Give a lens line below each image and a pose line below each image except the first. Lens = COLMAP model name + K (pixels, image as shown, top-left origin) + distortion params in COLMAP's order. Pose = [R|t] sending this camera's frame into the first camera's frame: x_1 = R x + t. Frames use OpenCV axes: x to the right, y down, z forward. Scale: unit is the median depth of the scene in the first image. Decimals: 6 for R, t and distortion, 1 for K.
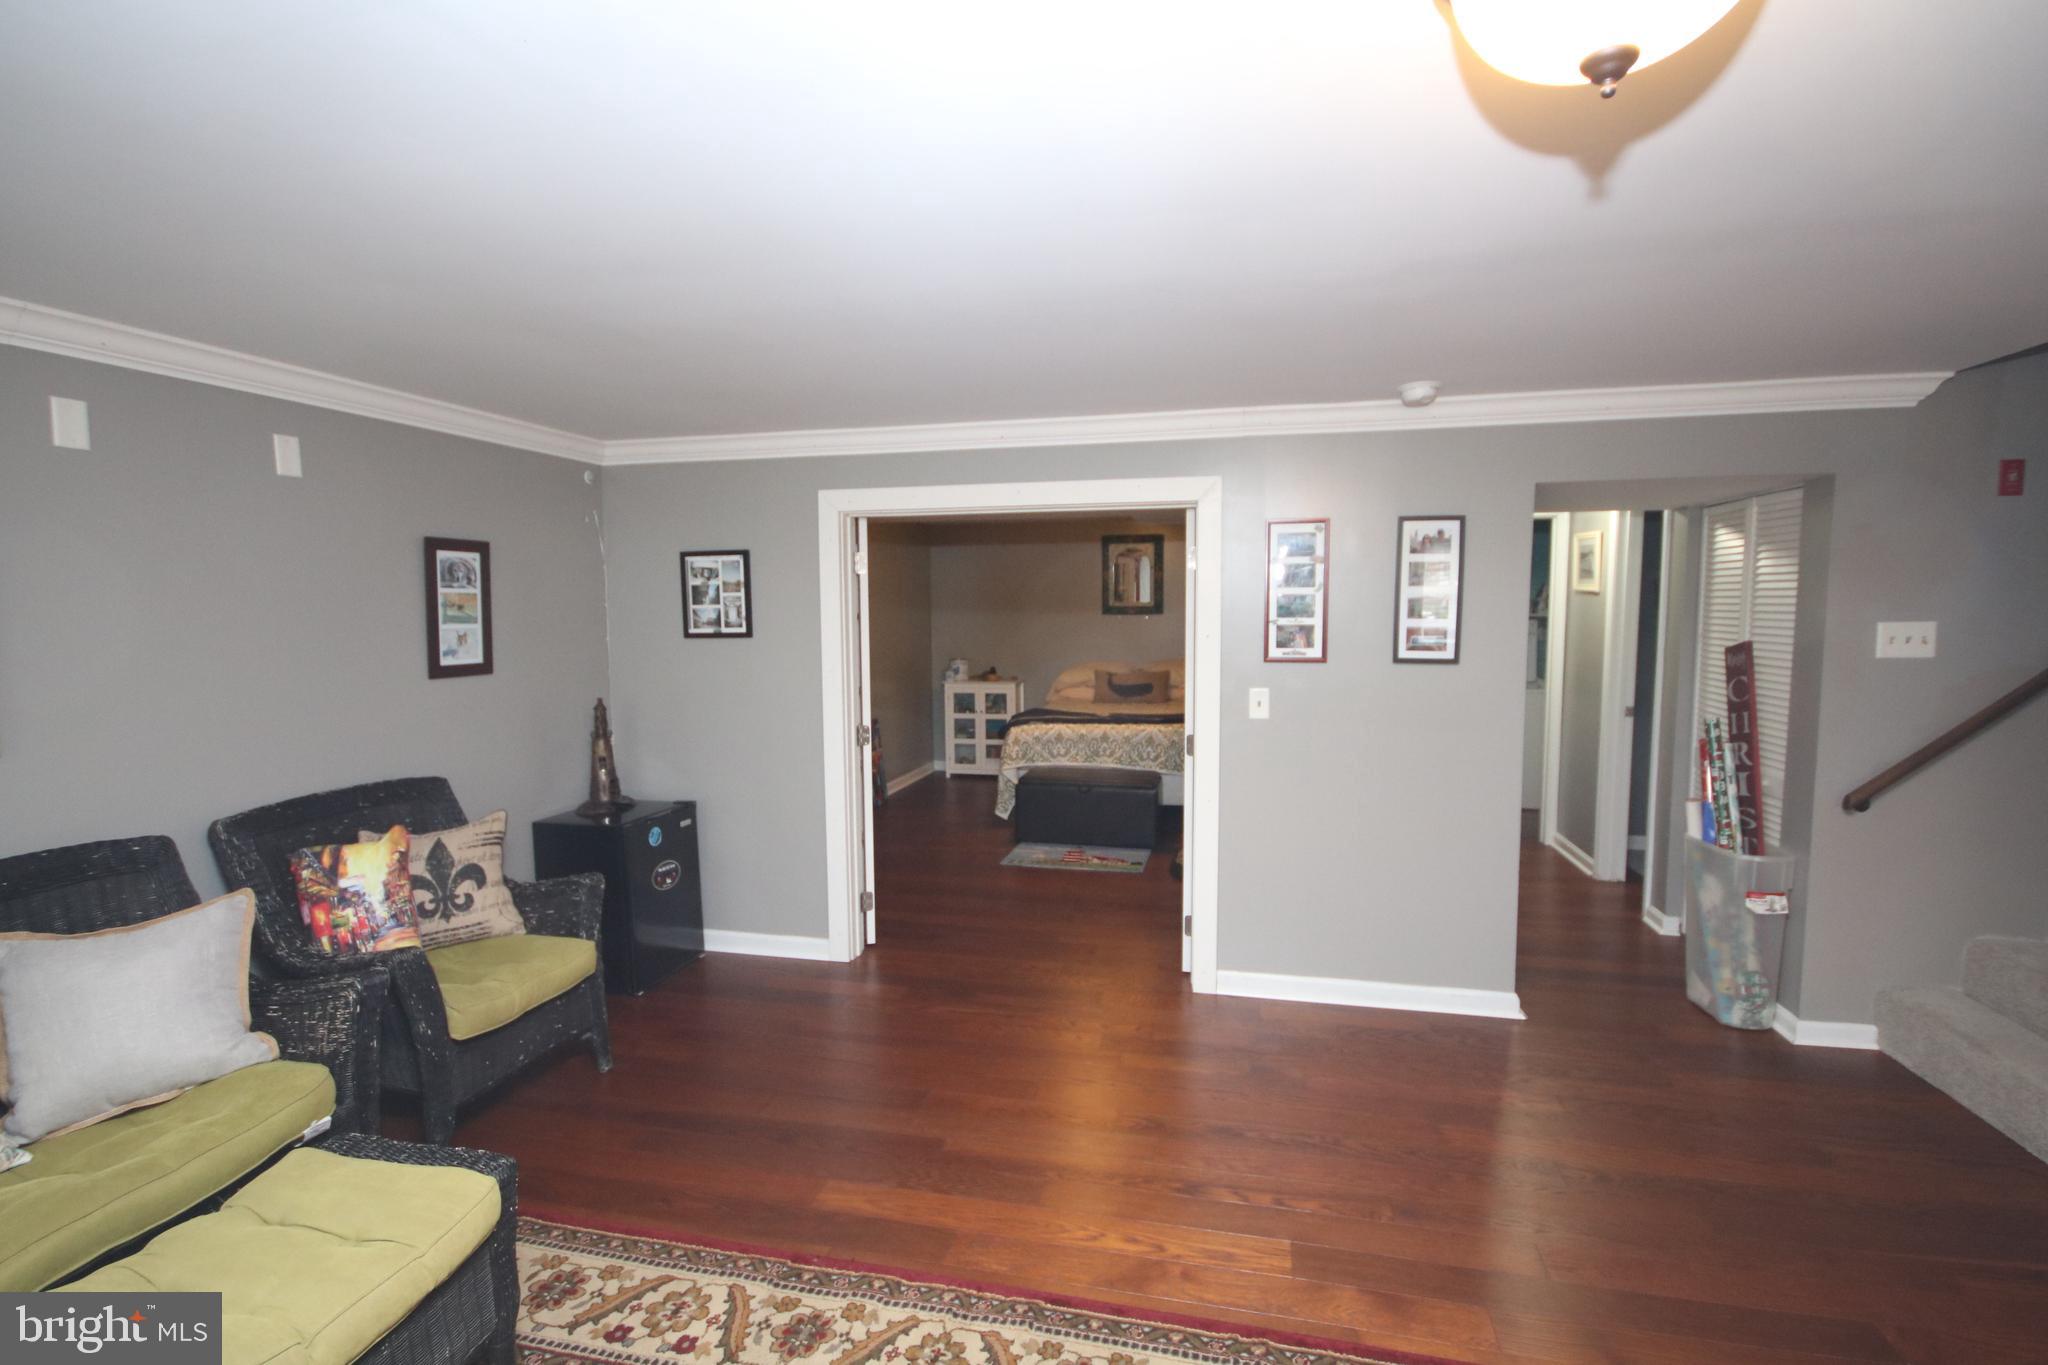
lens RADIAL K [[953.4, 0, 1024.0], [0, 953.4, 682.5], [0, 0, 1]] dist [0.001706, -0.006563]
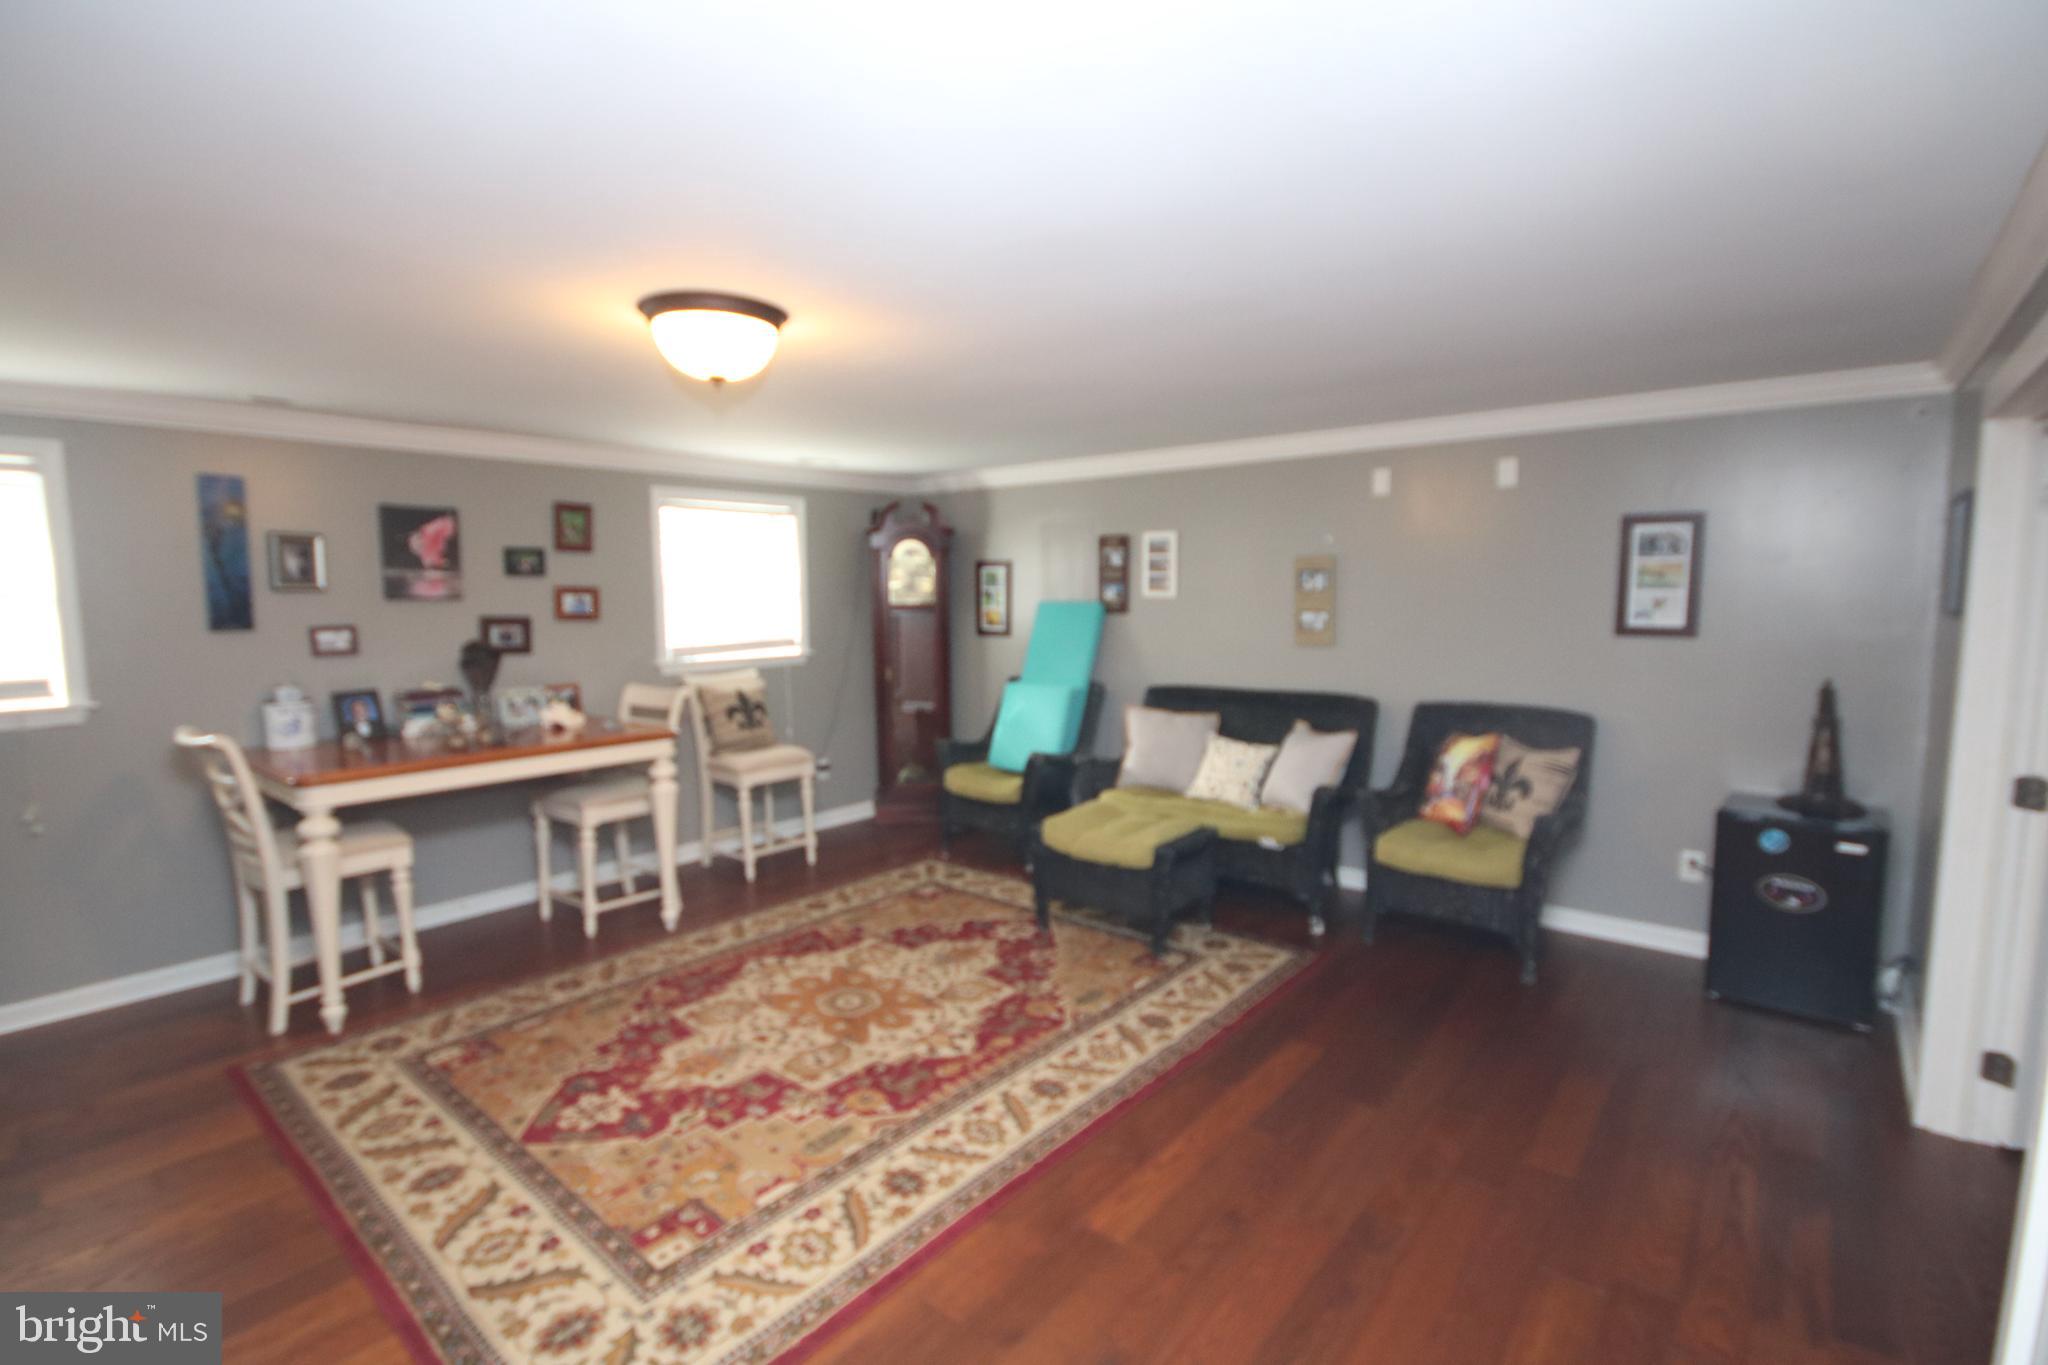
lens RADIAL K [[953.4, 0, 1024.0], [0, 953.4, 682.5], [0, 0, 1]] dist [0.001706, -0.006563]
pose [[-0.436141, 0.104915, -0.893741, 0.742968], [-0.062567, 0.987242, 0.146423, -0.071717], [0.897700, 0.119779, -0.424013, 0.826055]]
